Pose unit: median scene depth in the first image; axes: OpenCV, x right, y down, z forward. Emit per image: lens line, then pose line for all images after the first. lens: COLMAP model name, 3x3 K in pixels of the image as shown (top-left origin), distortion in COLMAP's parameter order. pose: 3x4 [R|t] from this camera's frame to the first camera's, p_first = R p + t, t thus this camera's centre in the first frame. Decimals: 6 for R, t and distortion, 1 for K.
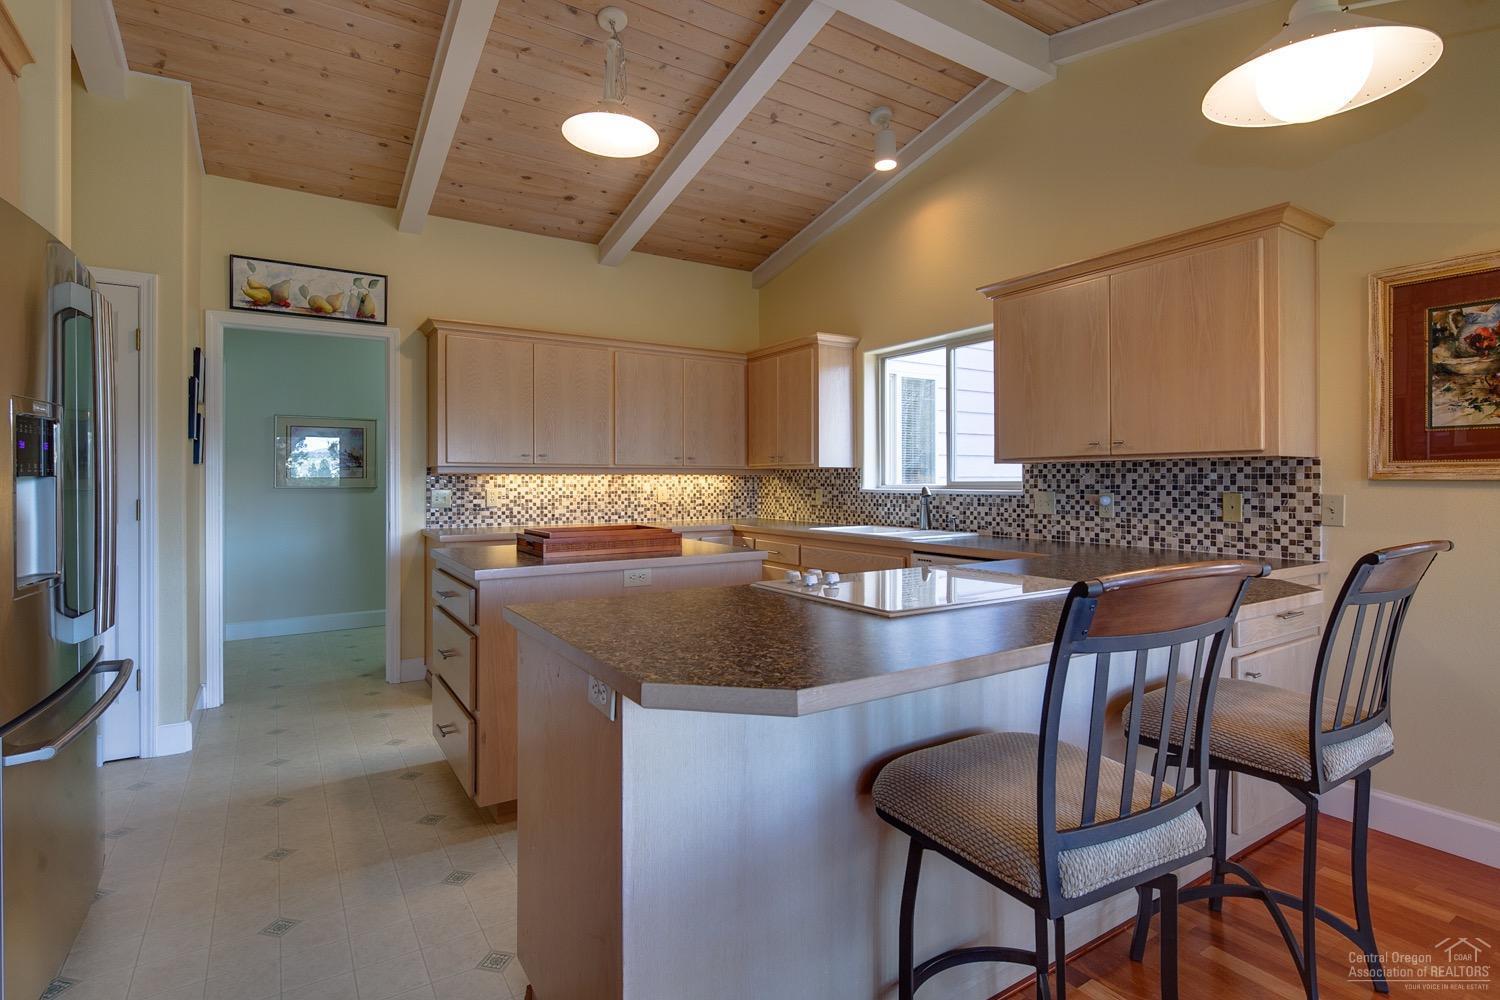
lens RADIAL K [[726.6, 0, 744.2], [0, 726.6, 479.3], [0, 0, 1]] dist [-0.000158, -0.000604]
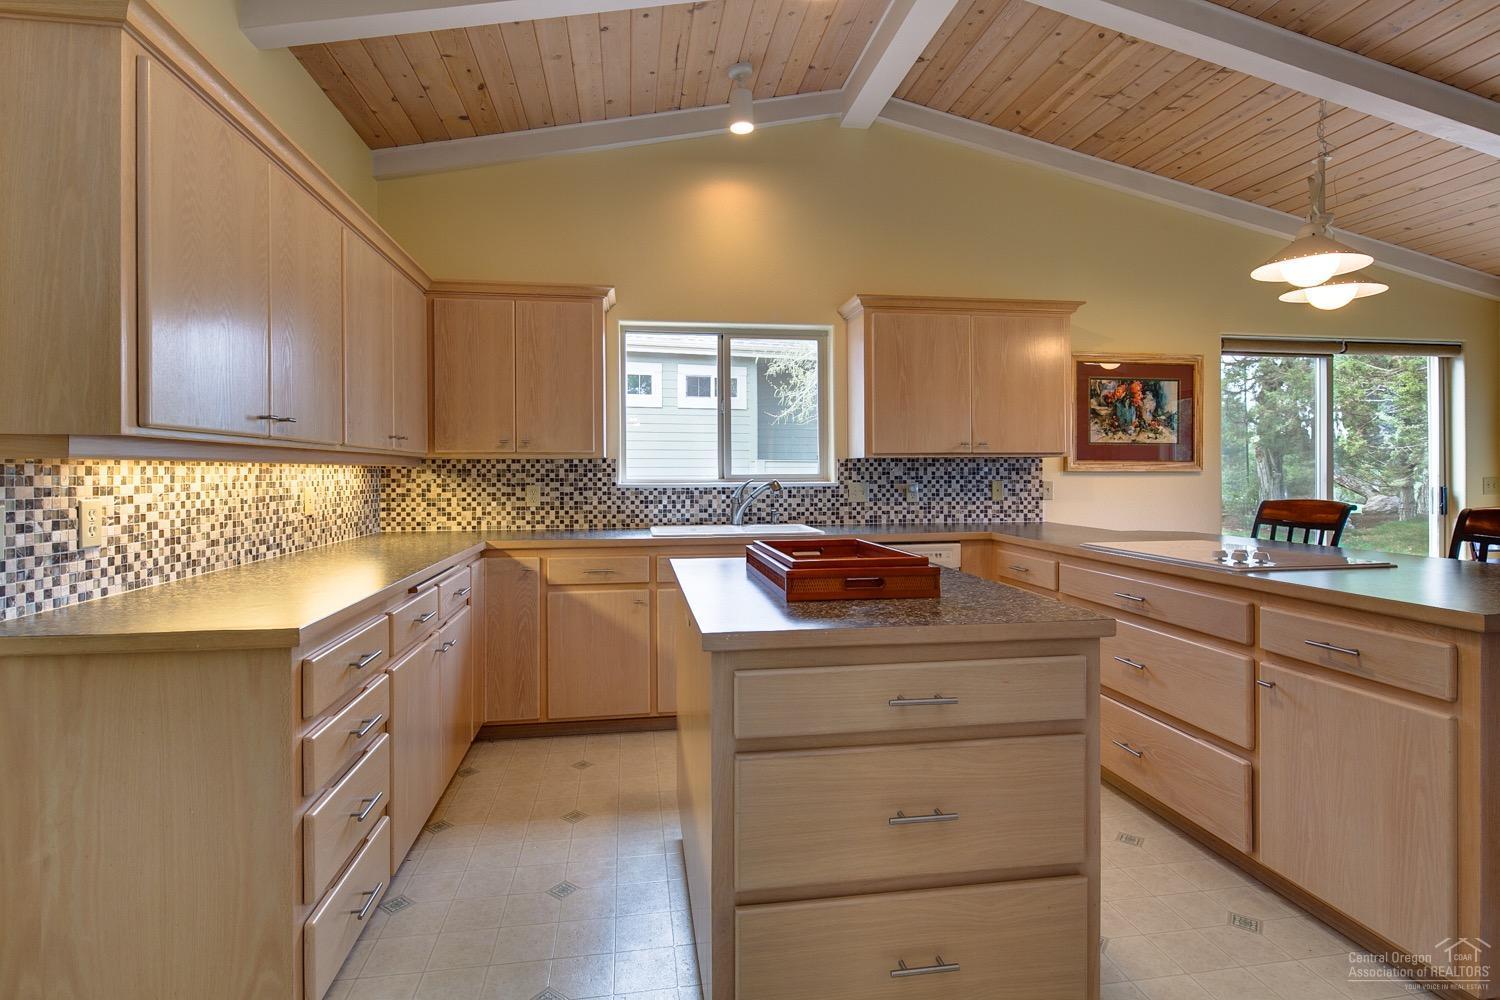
lens RADIAL K [[726.6, 0, 744.2], [0, 726.6, 479.3], [0, 0, 1]] dist [-0.000158, -0.000604]
pose [[0.403073, -0.009969, 0.915113, -0.728430], [0.002794, 0.999949, 0.009663, 0.000250], [-0.915163, -0.001338, 0.403081, 0.716173]]
